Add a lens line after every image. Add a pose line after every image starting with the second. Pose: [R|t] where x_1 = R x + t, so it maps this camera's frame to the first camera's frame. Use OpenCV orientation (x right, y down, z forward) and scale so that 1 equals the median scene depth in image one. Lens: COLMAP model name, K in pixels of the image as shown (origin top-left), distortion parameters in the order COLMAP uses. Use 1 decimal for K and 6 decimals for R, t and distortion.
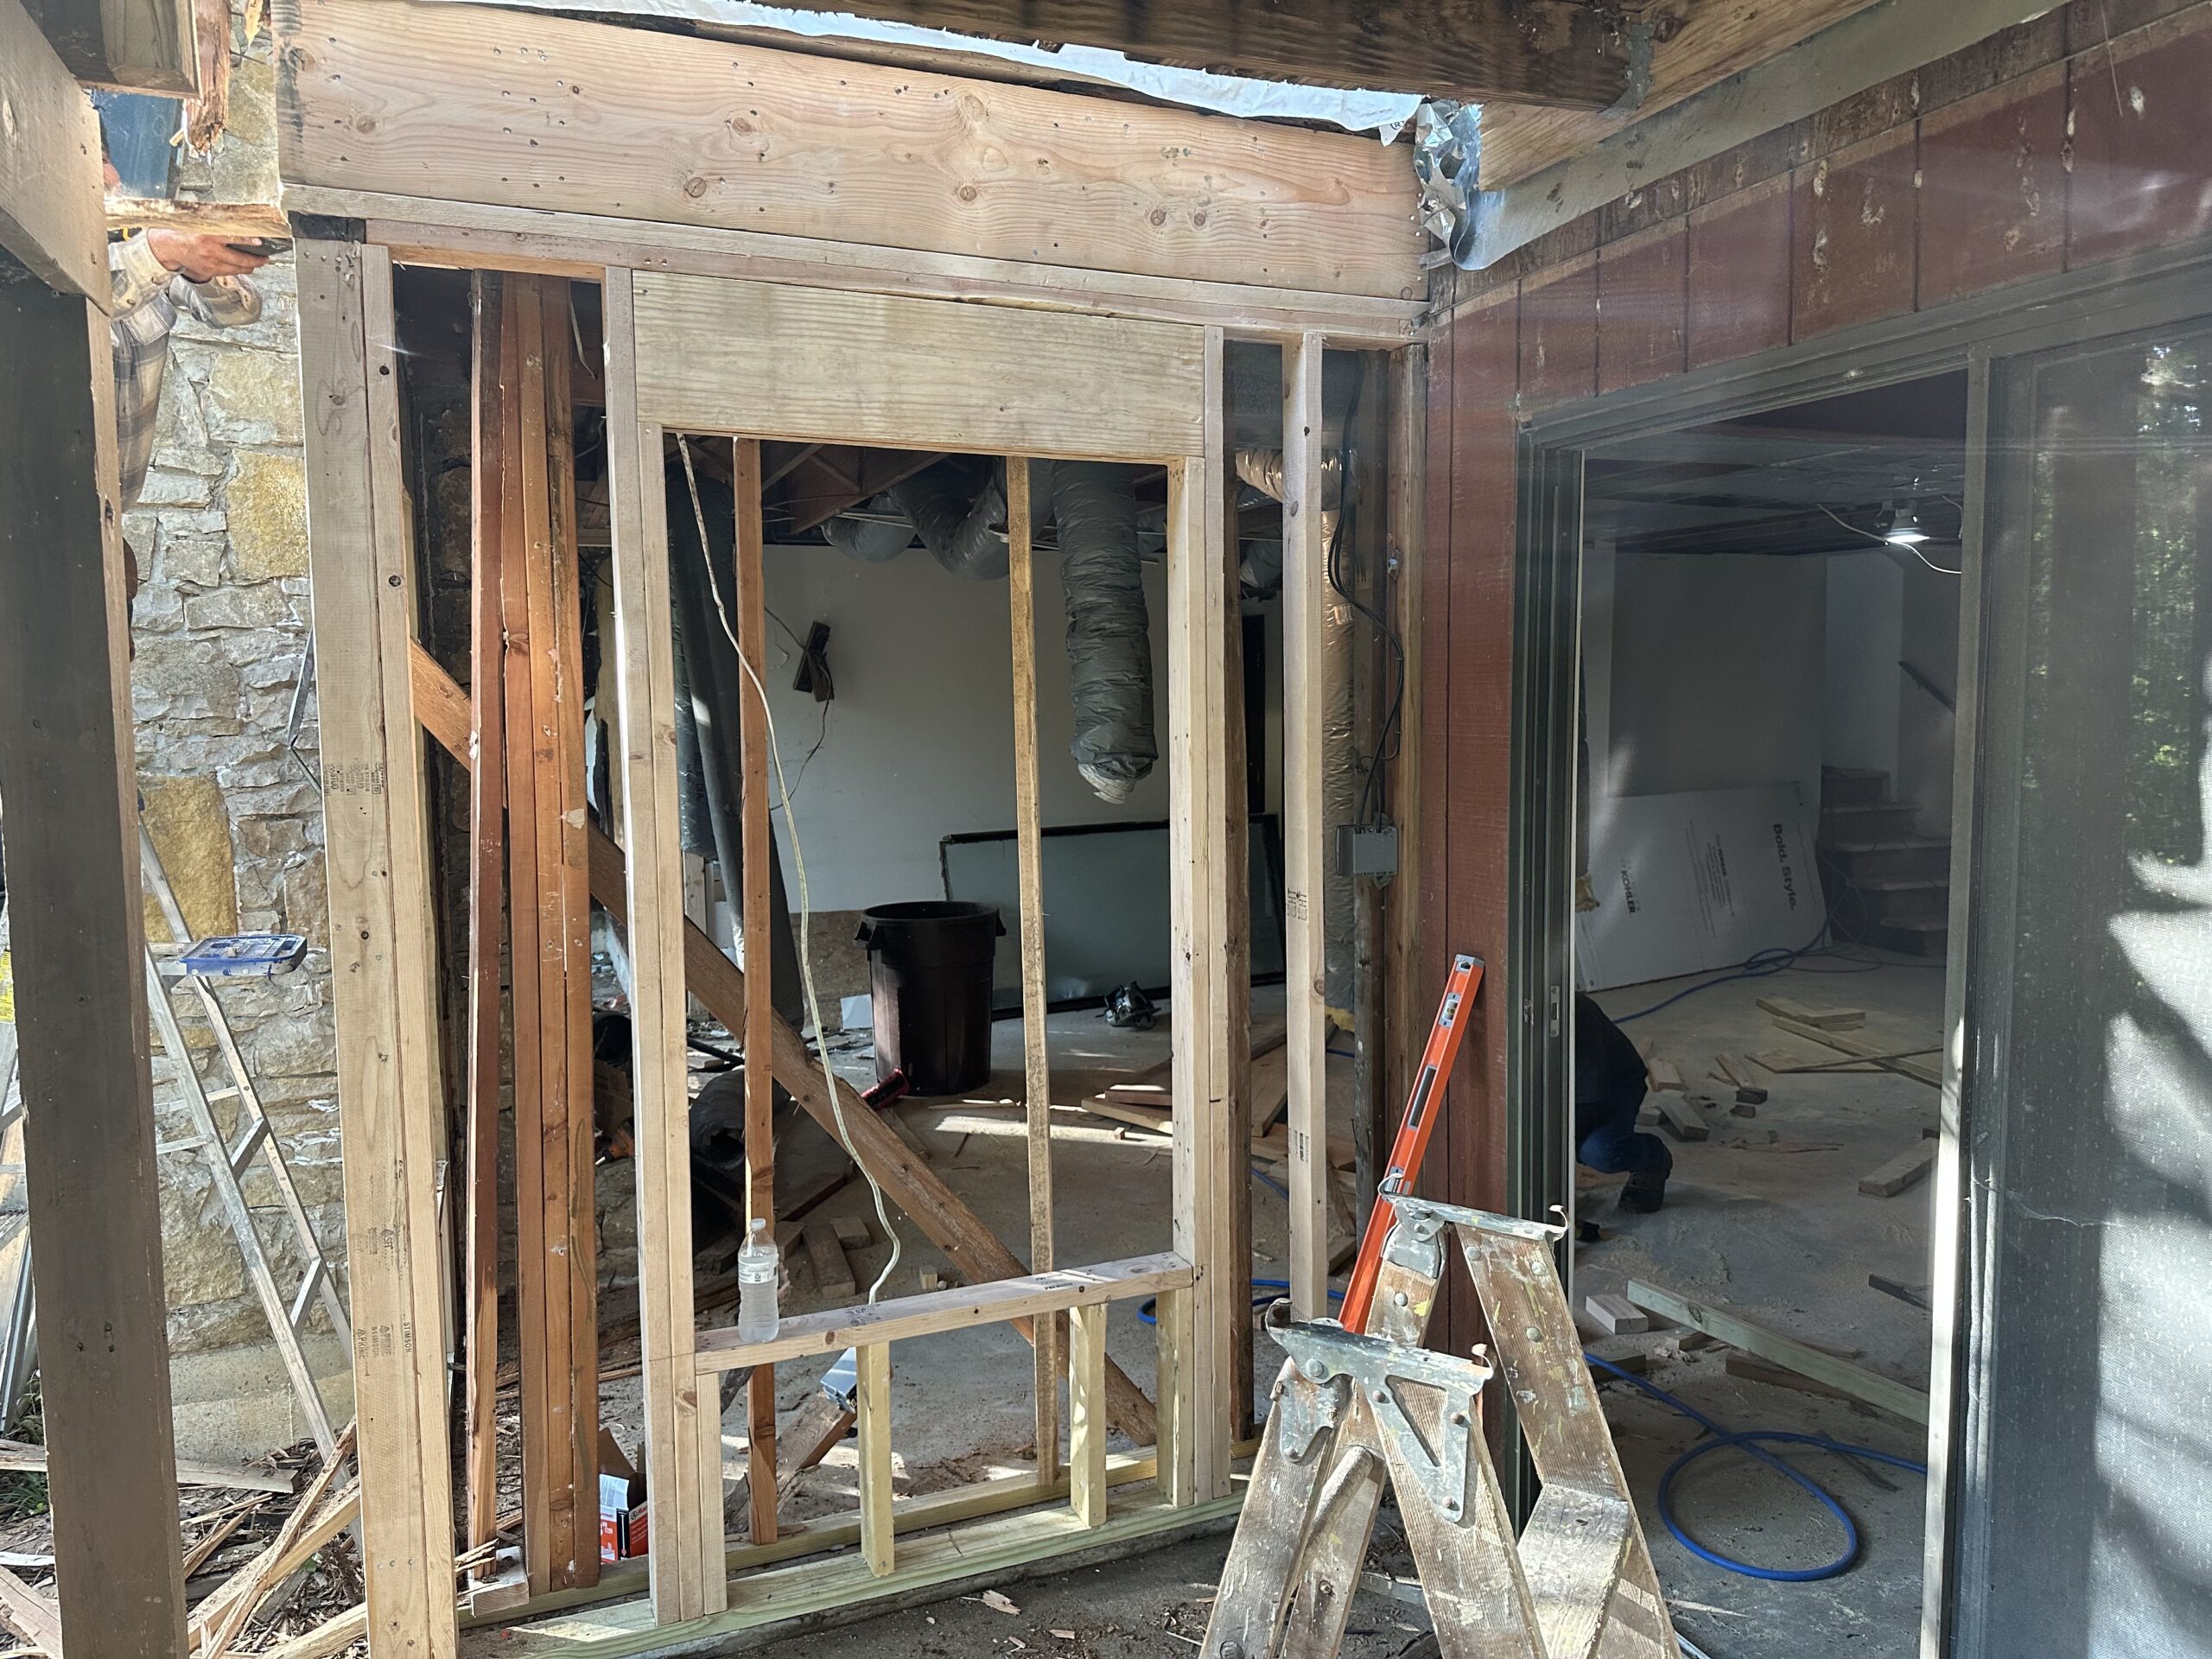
lens RADIAL K [[1566.9, 0, 1109.8], [0, 1566.9, 832.7], [0, 0, 1]] dist [0.006751, -0.011700]
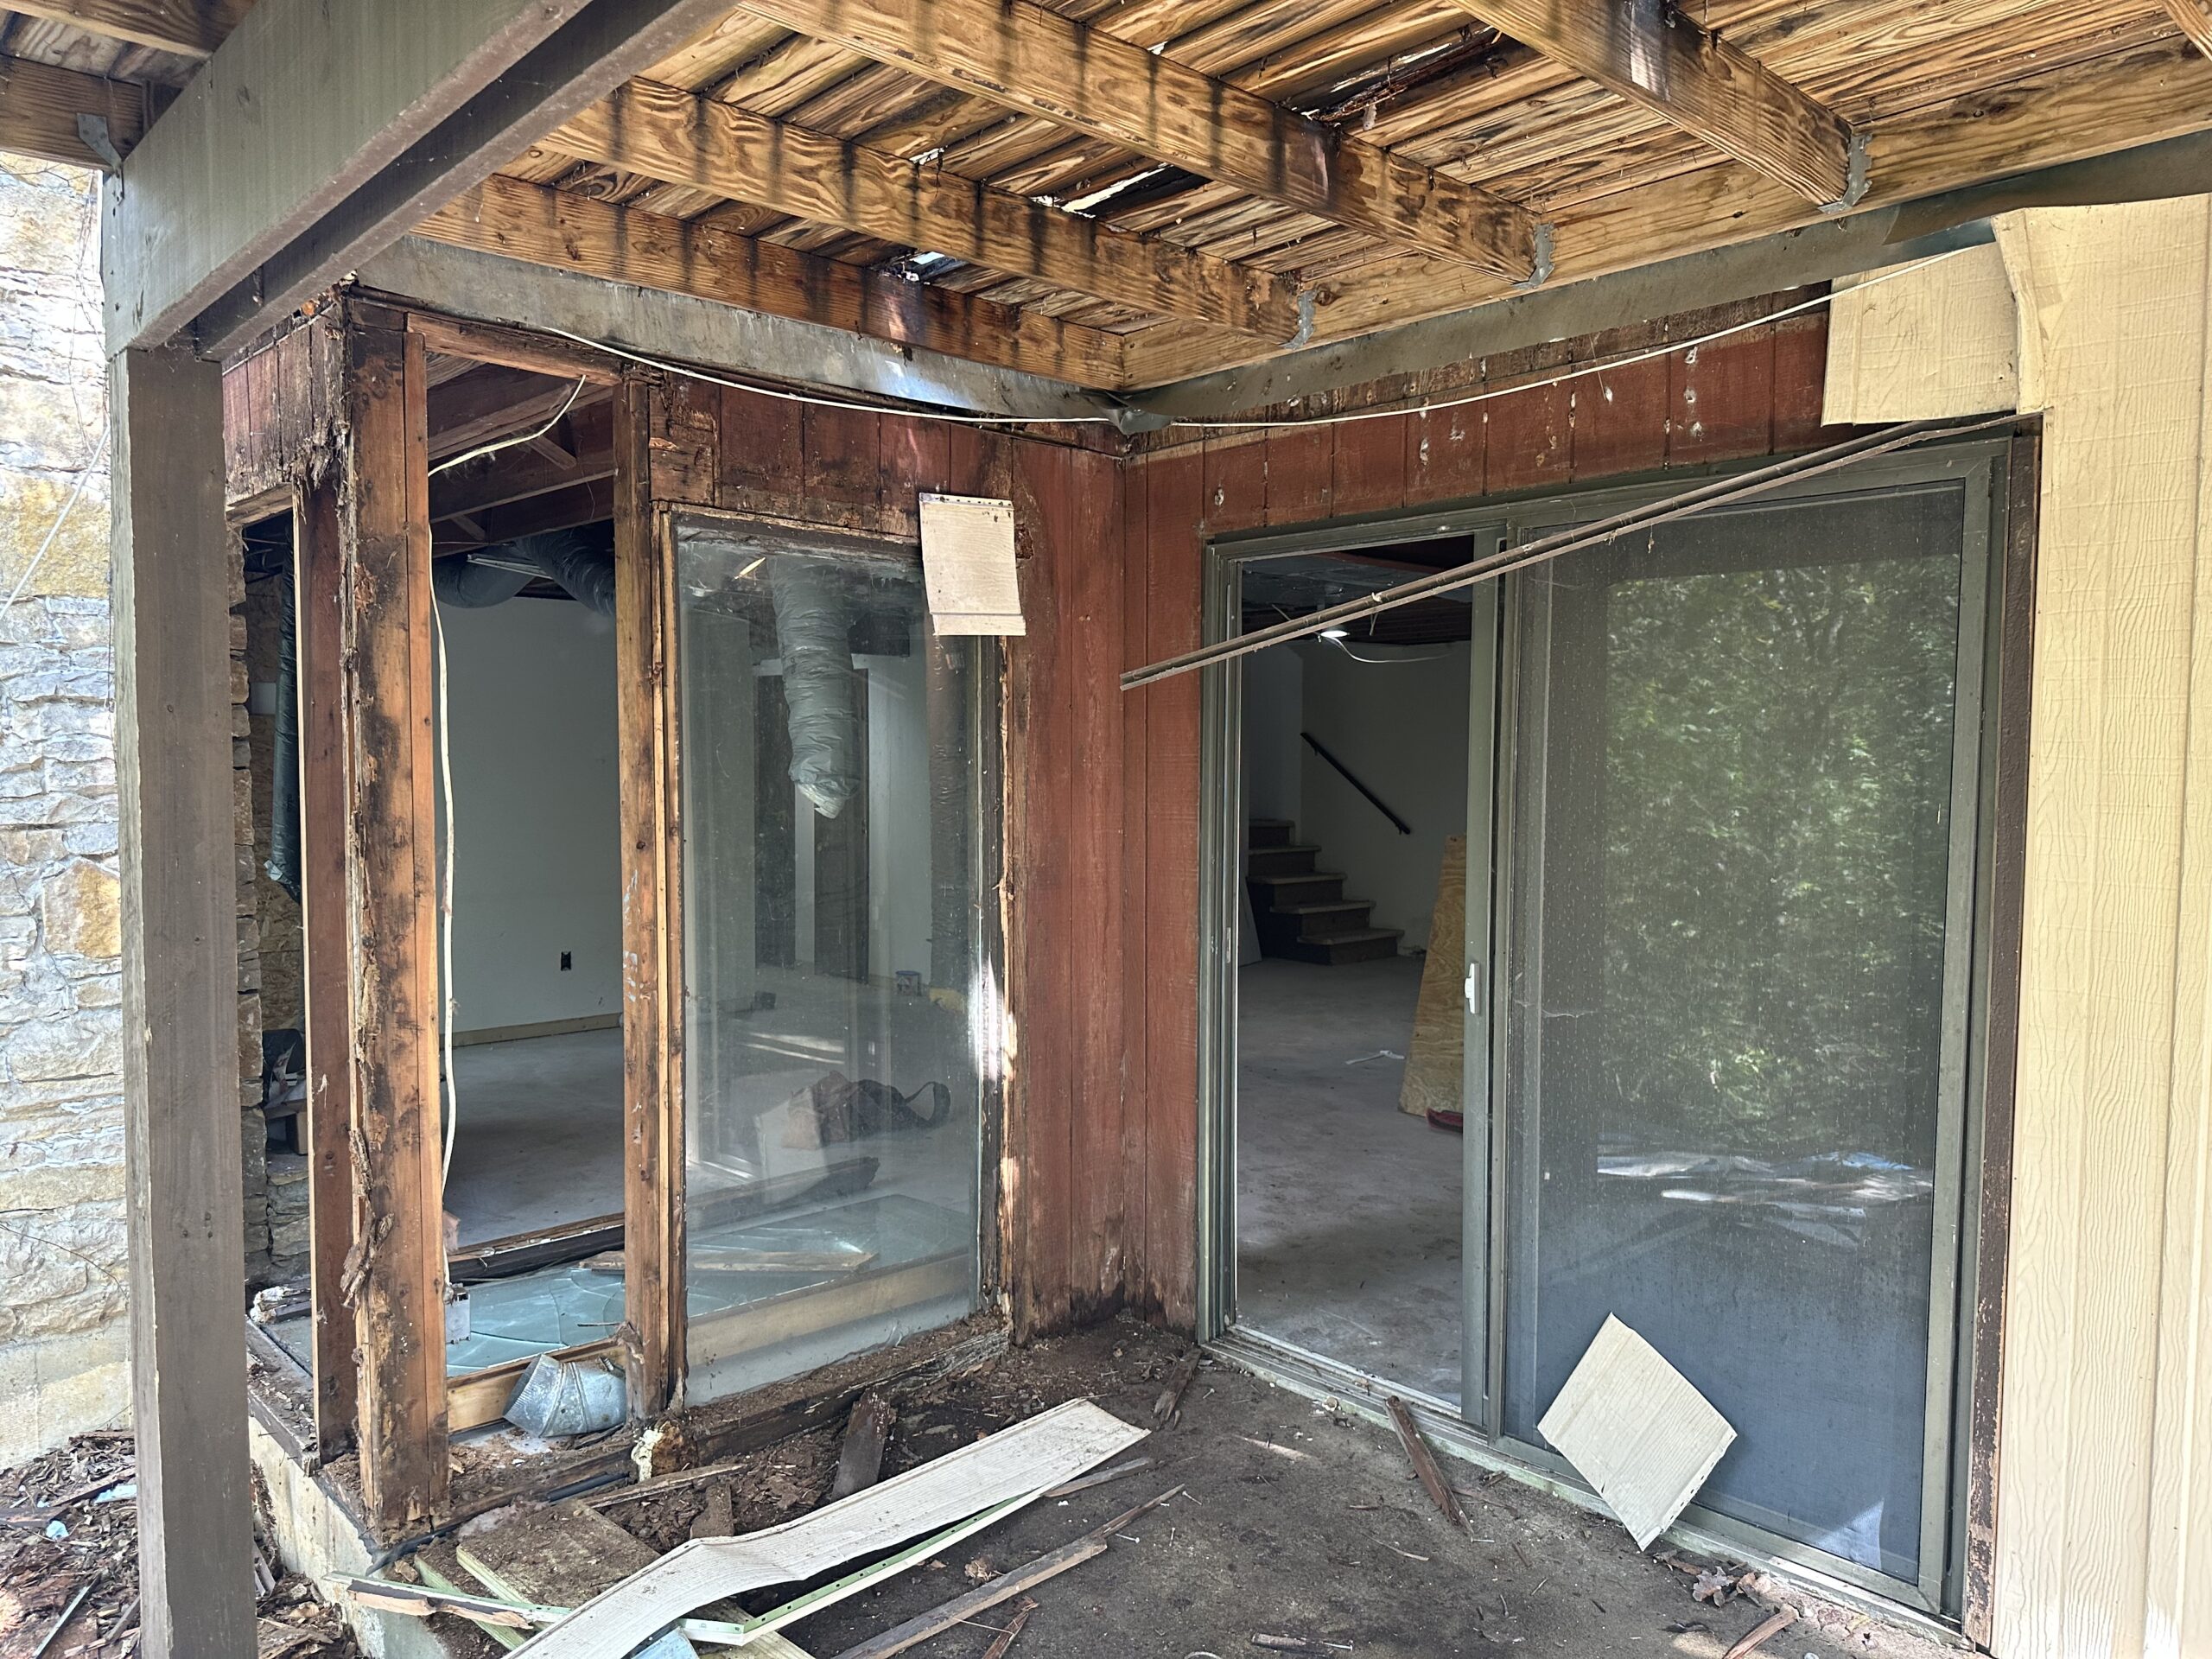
lens RADIAL K [[1566.9, 0, 1097.2], [0, 1566.9, 869.9], [0, 0, 1]] dist [0.006751, -0.011700]
pose [[0.929499, -0.011252, 0.368654, -0.263076], [0.019185, 0.999656, -0.017859, 0.050196], [-0.368326, 0.023672, 0.929395, -0.215902]]
